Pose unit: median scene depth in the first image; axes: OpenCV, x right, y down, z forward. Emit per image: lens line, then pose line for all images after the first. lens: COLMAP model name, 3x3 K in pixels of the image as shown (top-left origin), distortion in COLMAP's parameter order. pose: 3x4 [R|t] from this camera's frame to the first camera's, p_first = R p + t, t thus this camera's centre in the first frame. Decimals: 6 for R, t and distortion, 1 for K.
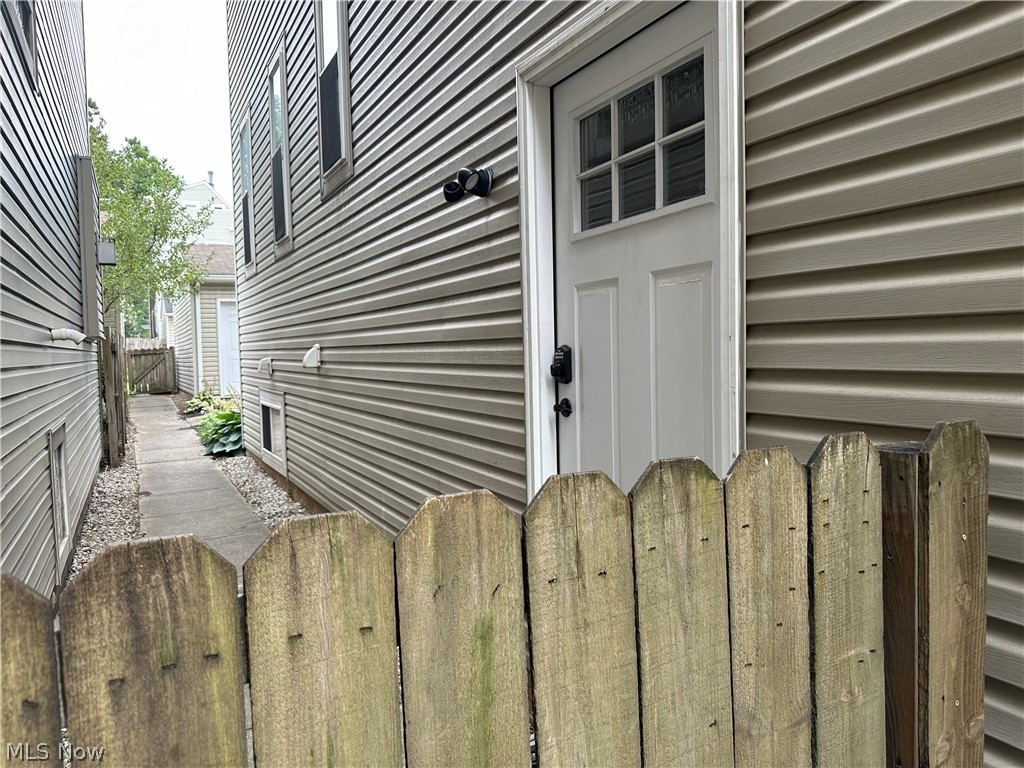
lens RADIAL K [[713.3, 0, 506.4], [0, 713.3, 382.0], [0, 0, 1]] dist [0.046786, -0.043049]
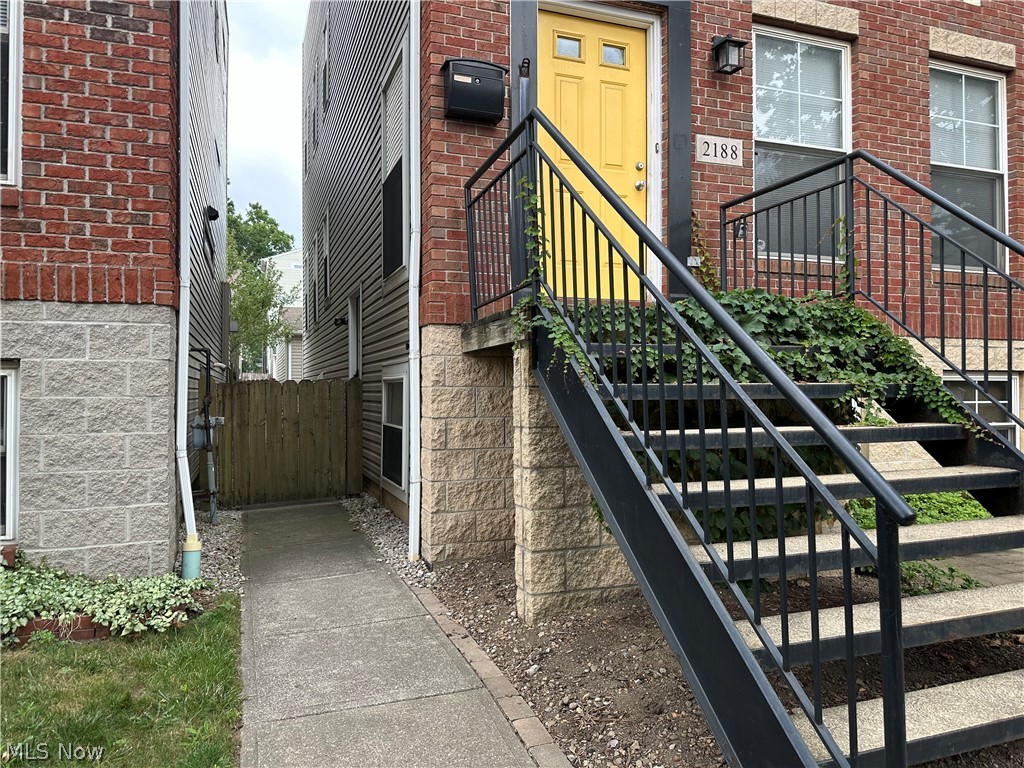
lens RADIAL K [[713.3, 0, 518.0], [0, 713.3, 384.4], [0, 0, 1]] dist [0.046786, -0.043049]
pose [[0.992706, 0.009420, -0.120193, 0.160439], [-0.015699, 0.998555, -0.051403, 0.023979], [0.119535, 0.052915, 0.991419, -0.299615]]
